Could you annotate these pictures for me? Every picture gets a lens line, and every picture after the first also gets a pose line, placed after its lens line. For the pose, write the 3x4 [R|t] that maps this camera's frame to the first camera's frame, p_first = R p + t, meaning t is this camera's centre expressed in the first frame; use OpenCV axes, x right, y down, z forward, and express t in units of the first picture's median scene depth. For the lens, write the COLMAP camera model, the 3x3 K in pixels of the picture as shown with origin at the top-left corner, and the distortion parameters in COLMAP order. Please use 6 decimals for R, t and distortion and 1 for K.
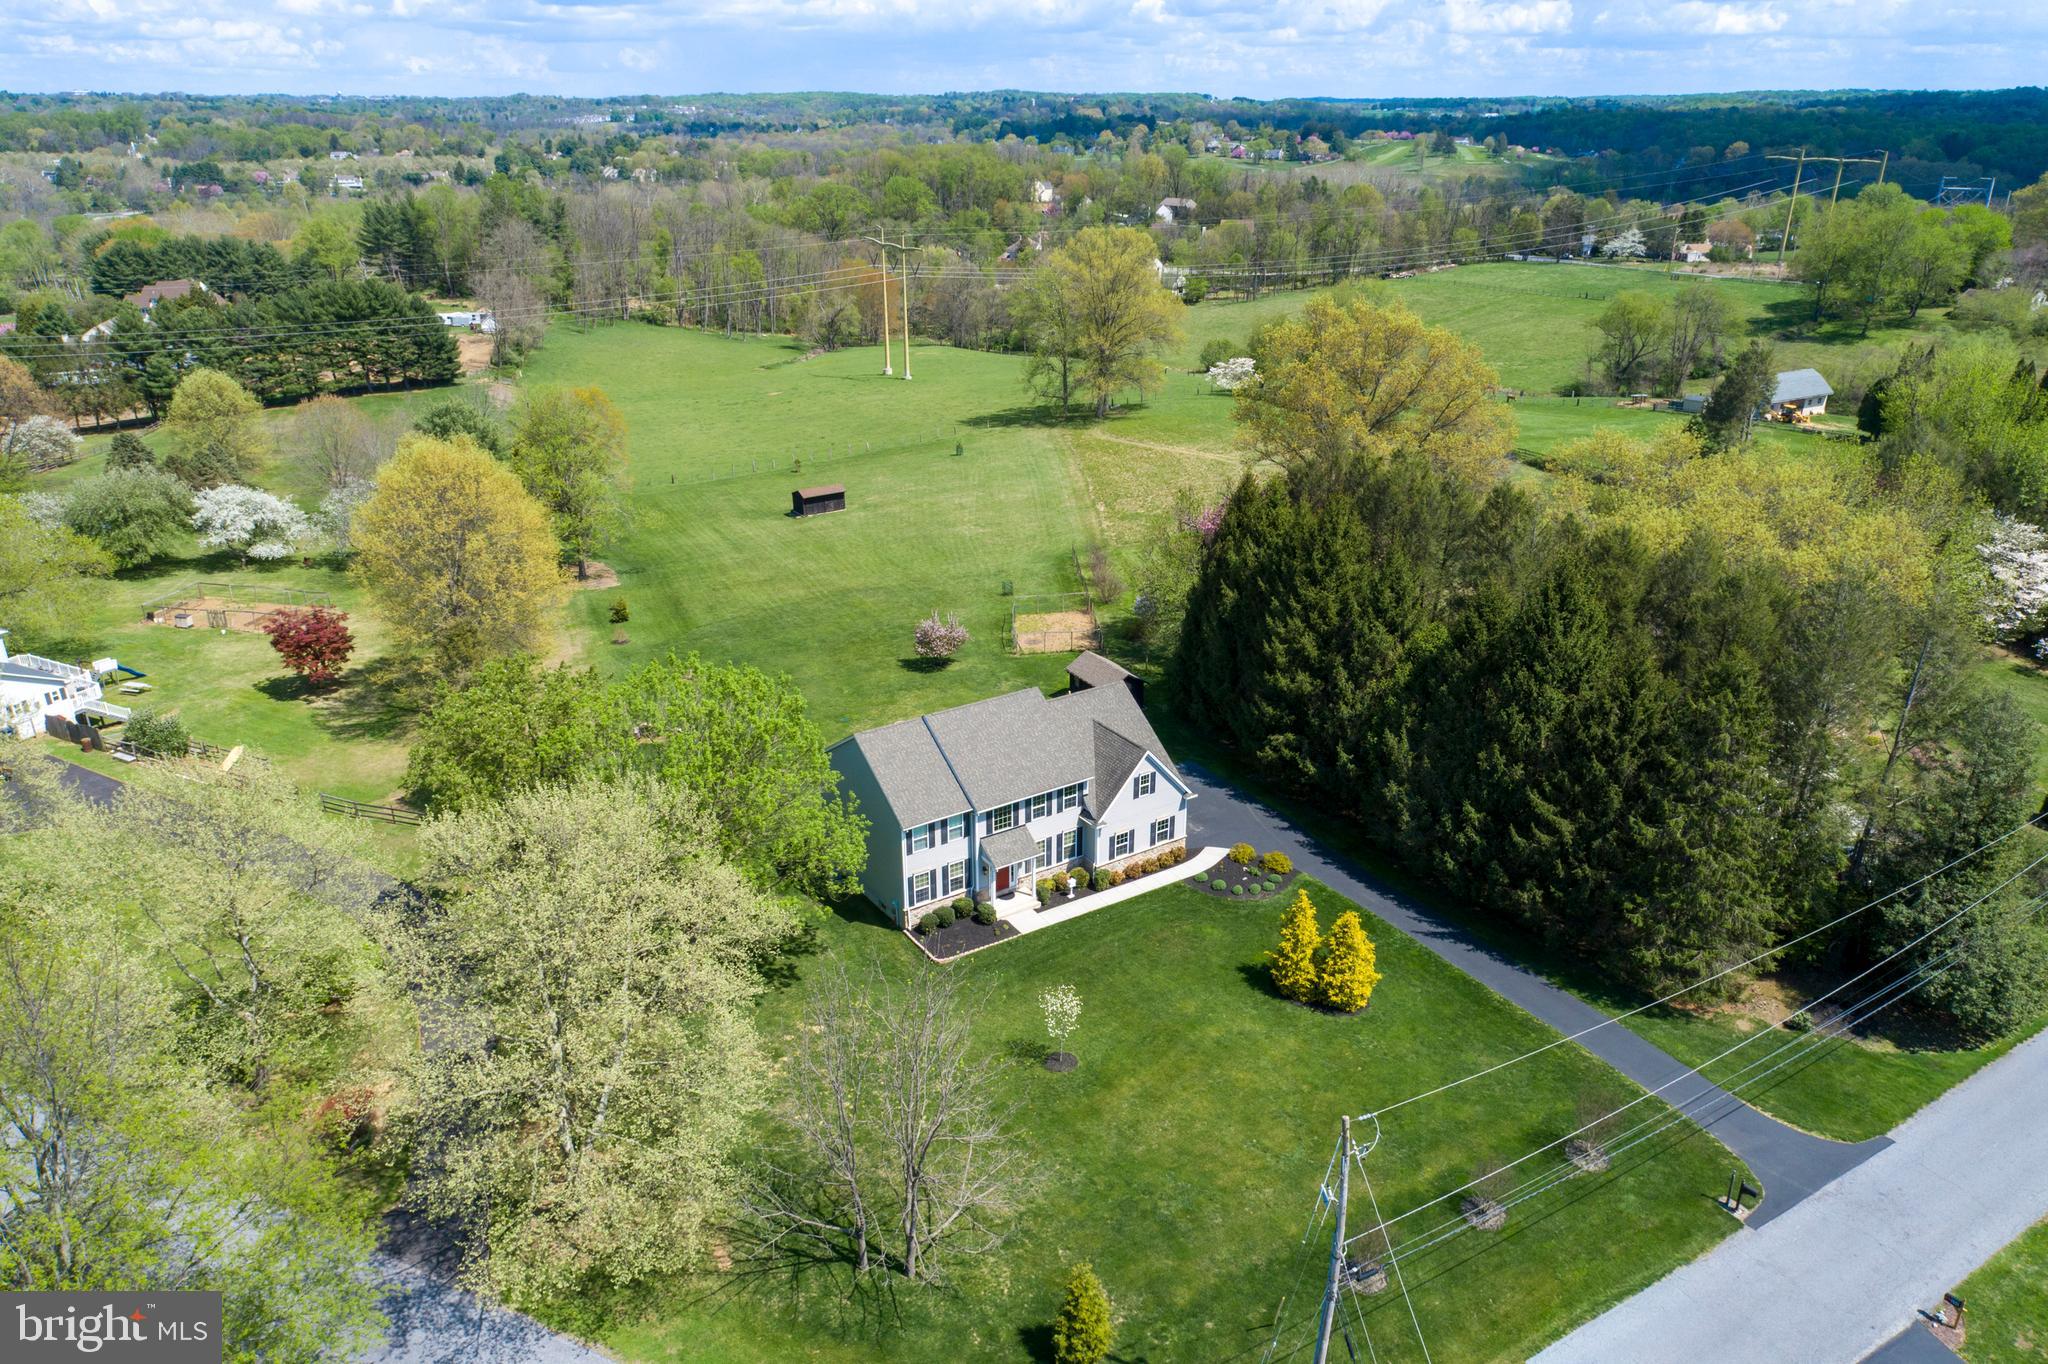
lens RADIAL K [[1389.0, 0, 1024.0], [0, 1389.0, 682.0], [0, 0, 1]] dist [-0.004370, 0.014771]
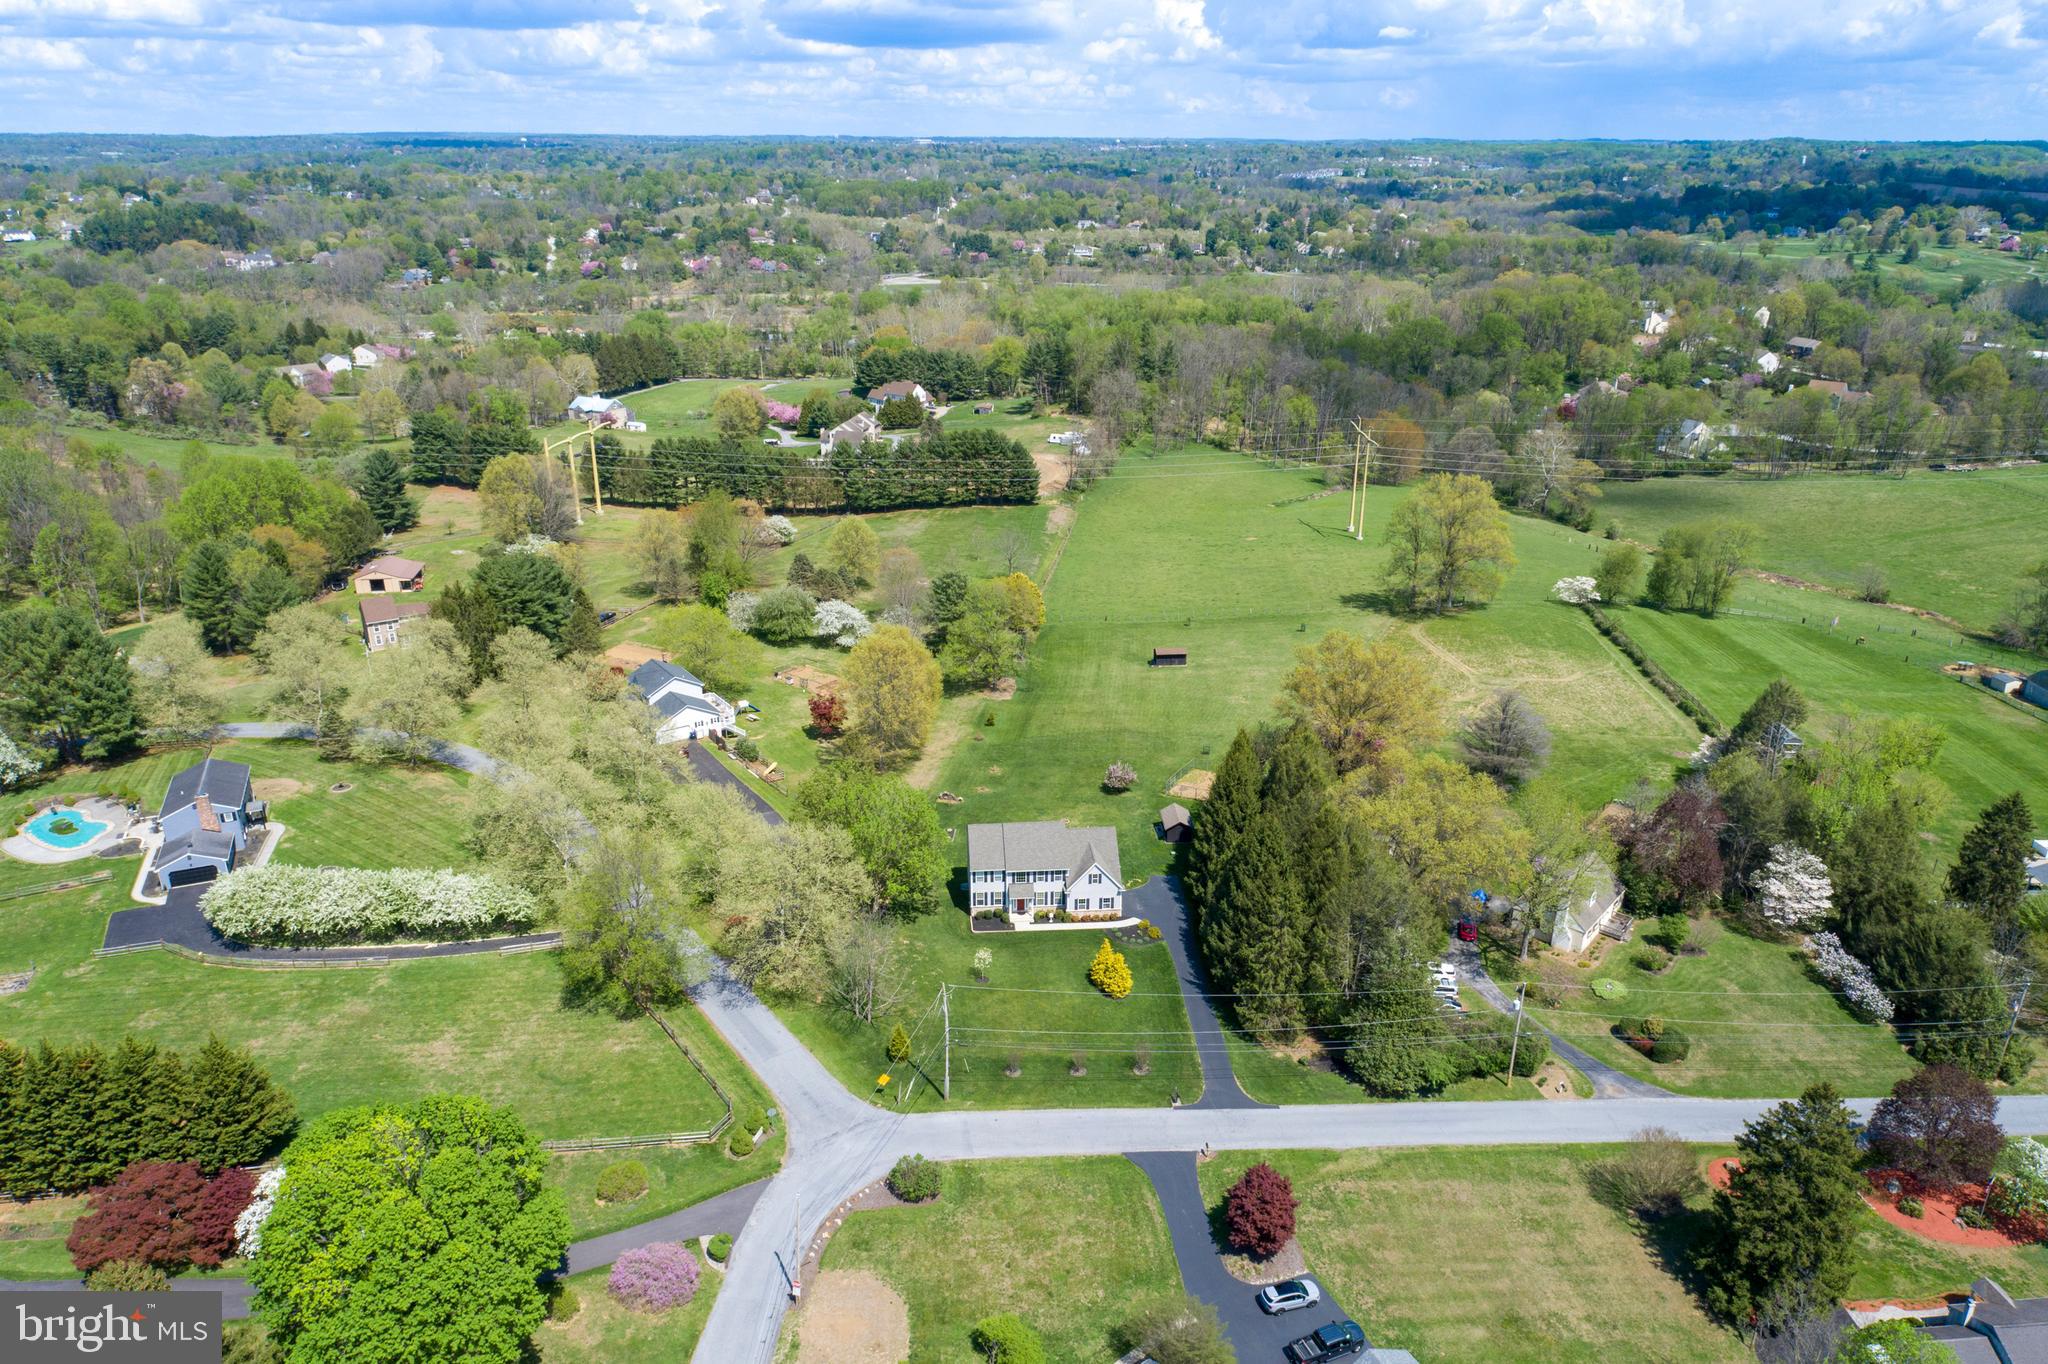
lens RADIAL K [[1389.0, 0, 1024.0], [0, 1389.0, 682.0], [0, 0, 1]] dist [-0.004370, 0.014771]
pose [[0.880342, 0.176210, -0.440396, 0.259929], [-0.186188, 0.982293, 0.020848, -0.072465], [0.436271, 0.063643, 0.897562, -0.283620]]
